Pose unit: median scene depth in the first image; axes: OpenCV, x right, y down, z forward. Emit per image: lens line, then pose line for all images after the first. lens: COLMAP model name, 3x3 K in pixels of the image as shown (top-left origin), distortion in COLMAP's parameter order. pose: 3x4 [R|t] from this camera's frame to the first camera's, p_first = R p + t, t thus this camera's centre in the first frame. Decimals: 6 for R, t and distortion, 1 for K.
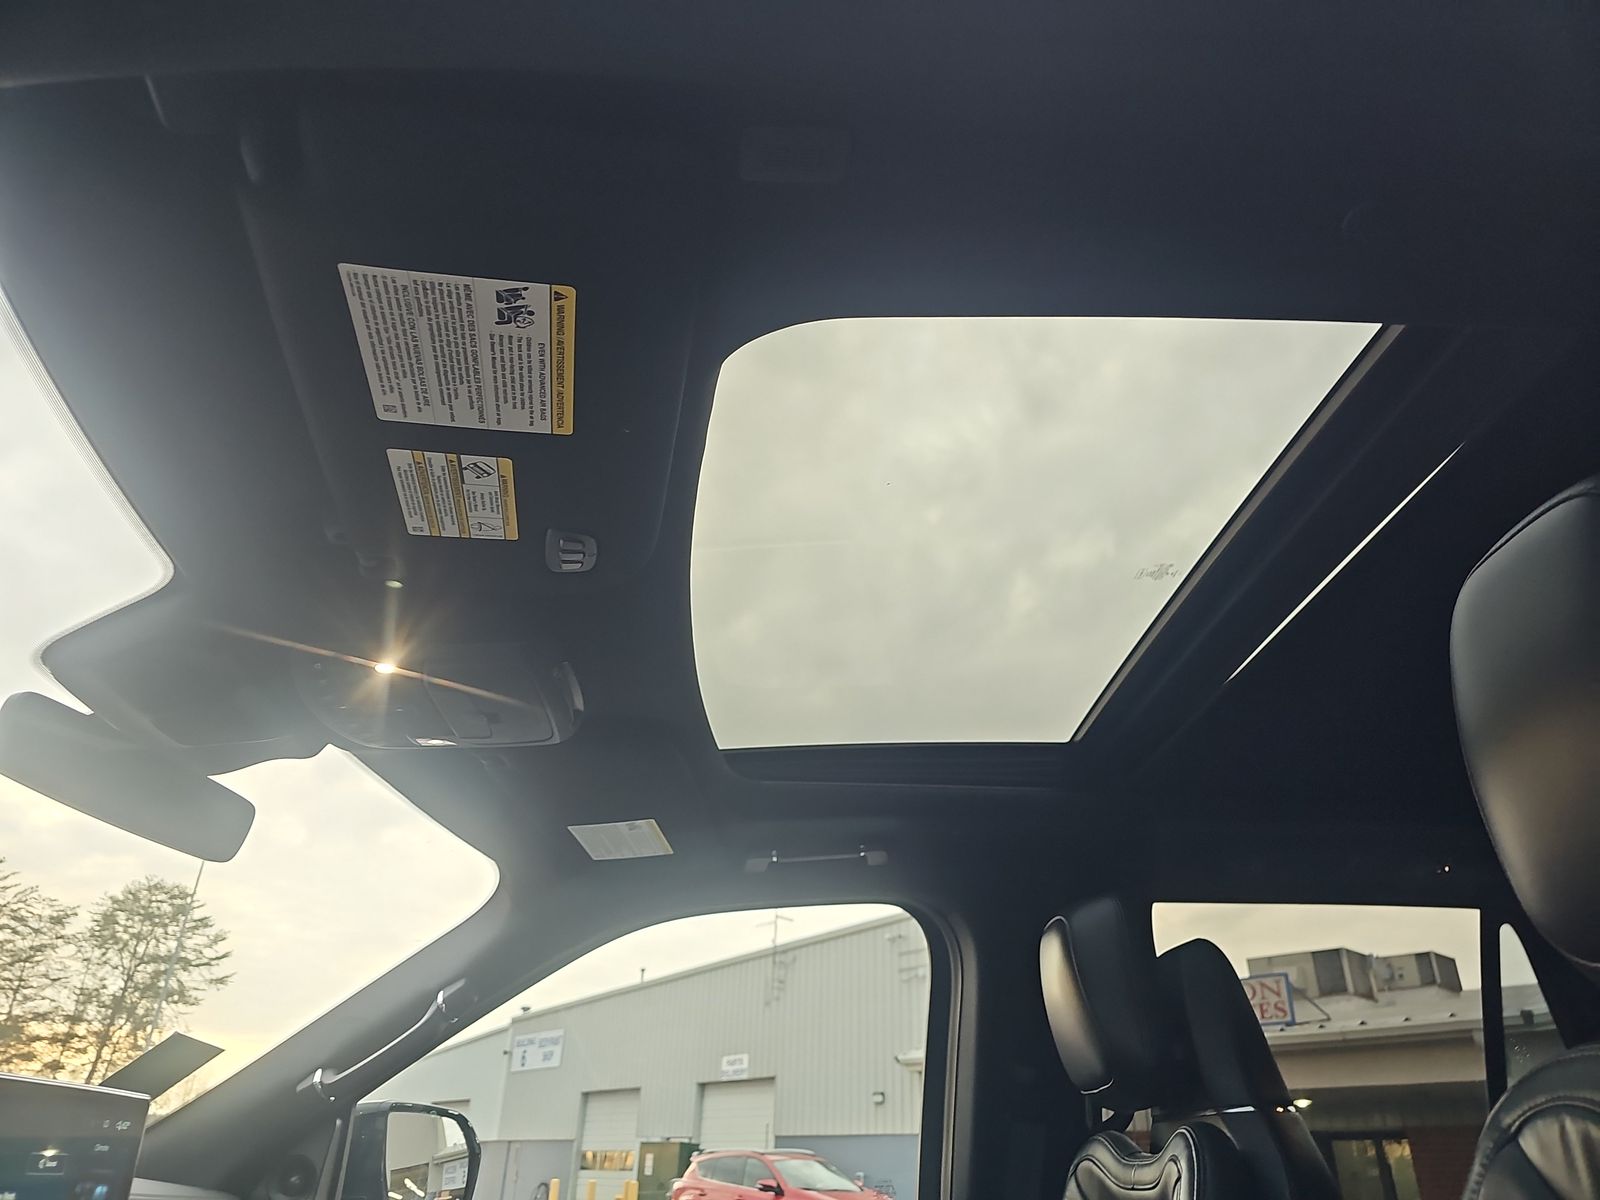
lens RADIAL K [[1064.8, 0, 789.4], [0, 1064.8, 593.7], [0, 0, 1]] dist [0.061118, -0.079434]
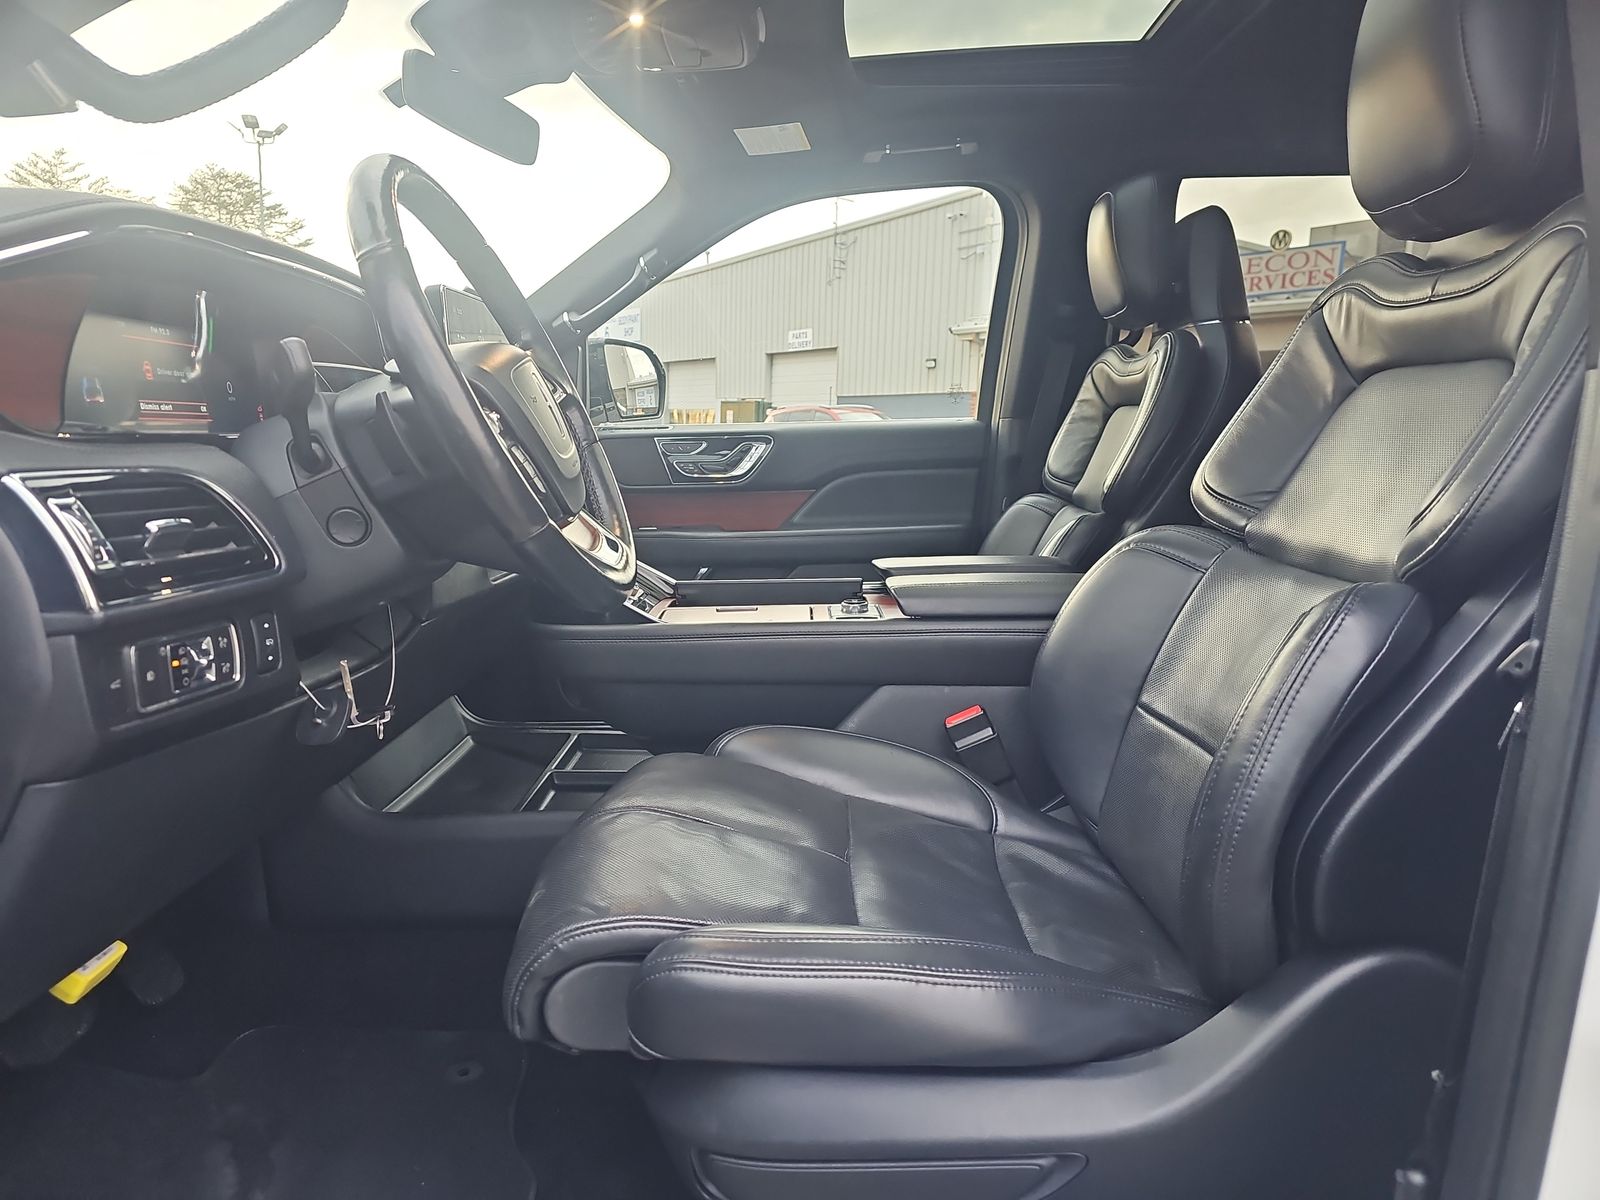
lens RADIAL K [[1064.8, 0, 789.4], [0, 1064.8, 593.7], [0, 0, 1]] dist [0.061118, -0.079434]
pose [[0.998561, 0.000328, -0.053633, -0.053843], [0.032052, 0.798126, 0.601638, -0.088924], [0.043003, -0.602491, 0.796966, -0.289698]]
